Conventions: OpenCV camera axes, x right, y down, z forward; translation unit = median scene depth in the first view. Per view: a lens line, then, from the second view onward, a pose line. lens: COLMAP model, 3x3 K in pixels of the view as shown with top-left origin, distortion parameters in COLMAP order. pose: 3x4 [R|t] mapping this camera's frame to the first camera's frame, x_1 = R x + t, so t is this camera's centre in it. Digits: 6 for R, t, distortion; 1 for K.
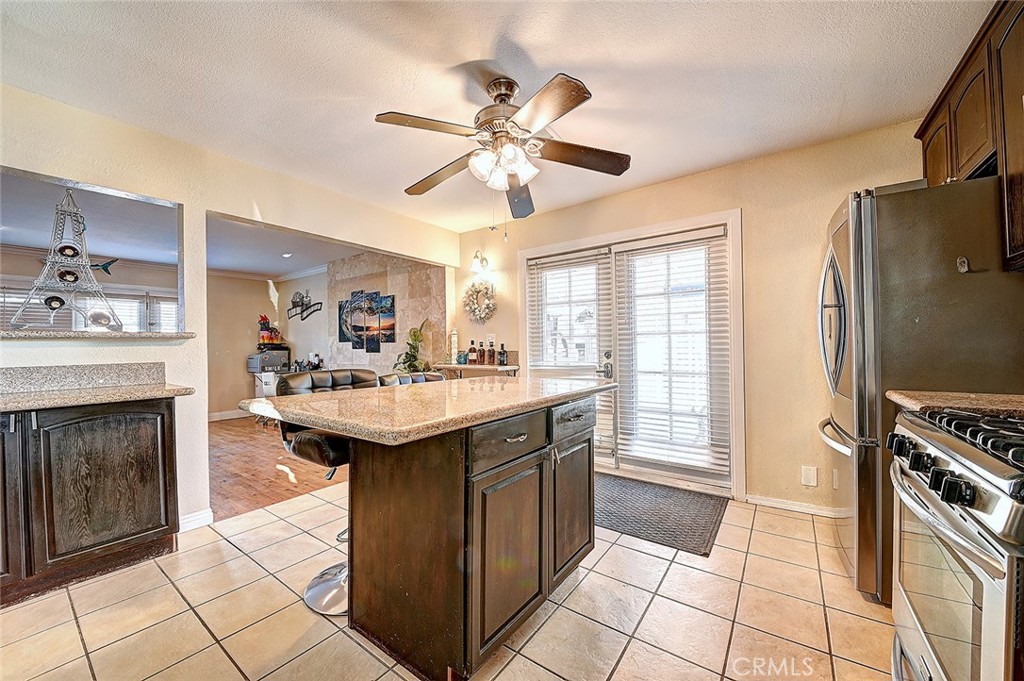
lens RADIAL K [[375.6, 0, 516.5], [0, 375.6, 345.2], [0, 0, 1]] dist [0.000827, -0.000038]
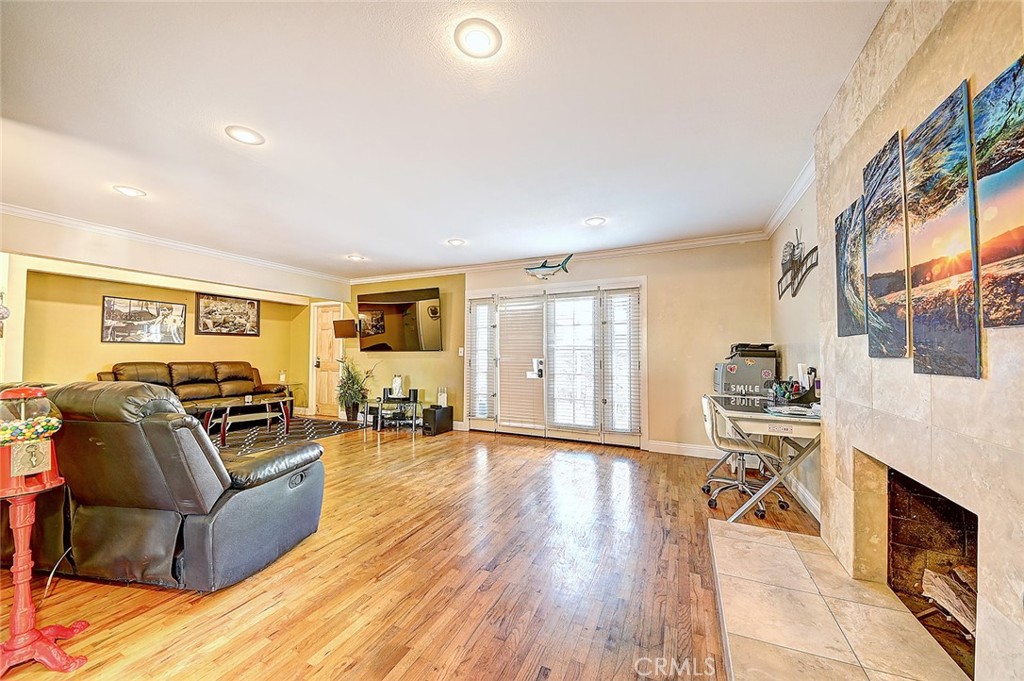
lens RADIAL K [[367.2, 0, 517.8], [0, 367.2, 340.5], [0, 0, 1]] dist [-0.000585, -0.000246]
pose [[0.184821, -0.022235, -0.982521, -0.215481], [-0.002866, 0.999728, -0.023163, 0.004125], [0.982768, 0.007097, 0.184707, 0.710035]]
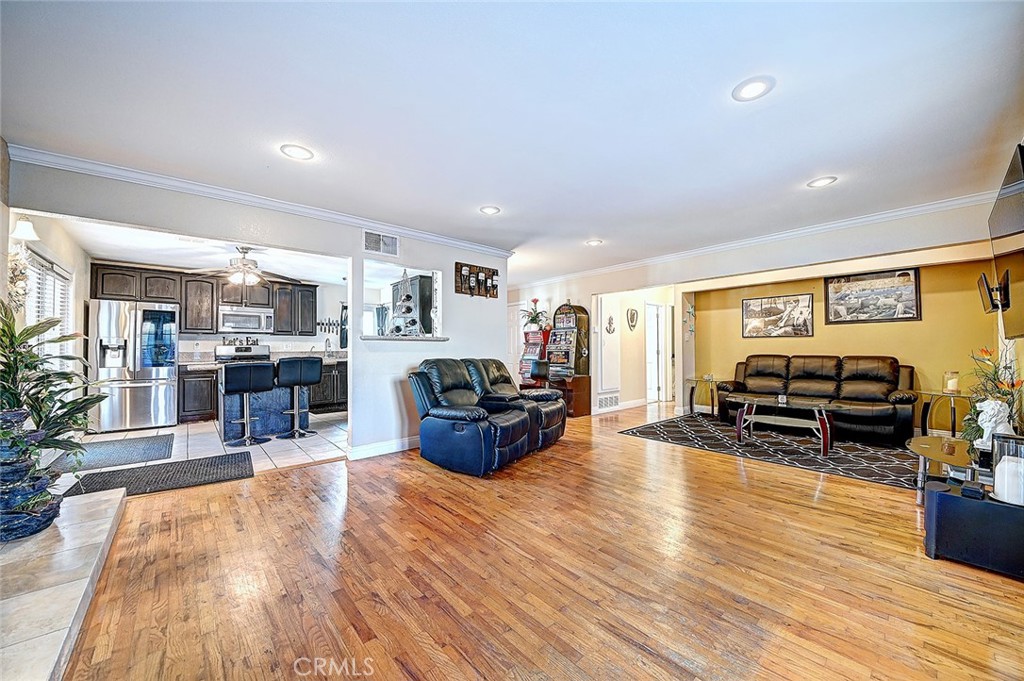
lens RADIAL K [[375.6, 0, 516.5], [0, 375.6, 345.2], [0, 0, 1]] dist [0.000827, -0.000038]
pose [[-0.971962, 0.020707, 0.234226, -0.913555], [0.018261, 0.999754, -0.012607, 0.016047], [-0.234430, -0.007976, -0.972100, 1.150443]]
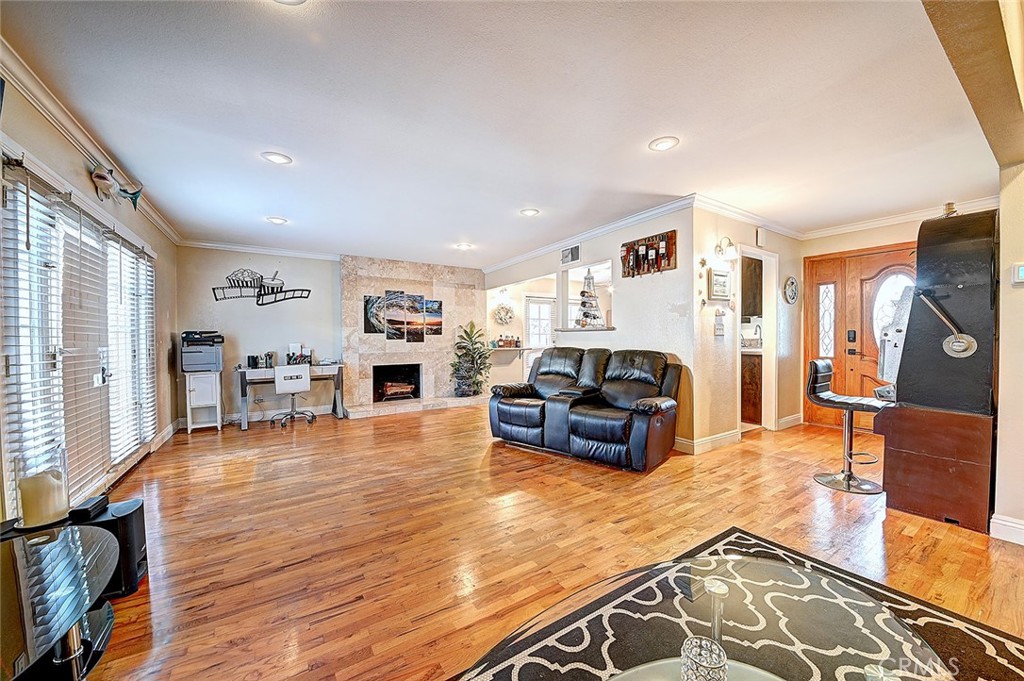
lens RADIAL K [[375.6, 0, 516.5], [0, 375.6, 345.2], [0, 0, 1]] dist [0.000827, -0.000038]
pose [[0.370748, -0.005184, 0.928719, -1.434943], [0.000811, 0.999986, 0.005258, 0.022993], [-0.928733, -0.001196, 0.370747, 0.207864]]
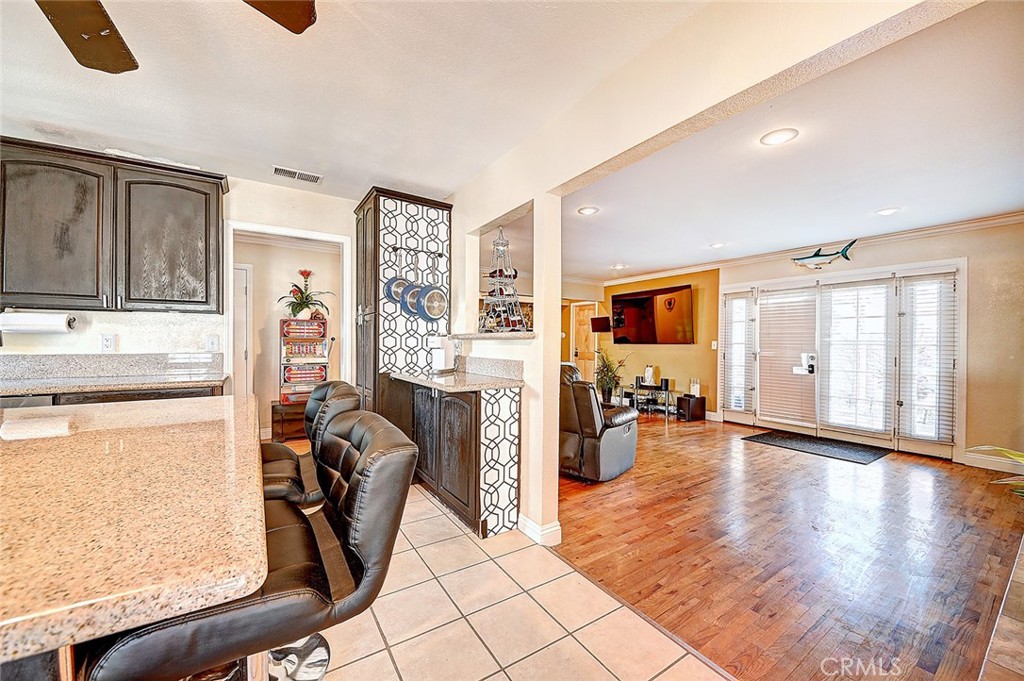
lens RADIAL K [[389.6, 0, 508.1], [0, 389.6, 343.2], [0, 0, 1]] dist [-0.000837, -0.012318]
pose [[-0.377359, 0.011850, -0.925991, 0.032514], [-0.002816, 0.999899, 0.013943, -0.008434], [0.926063, 0.007869, -0.377287, 0.608827]]
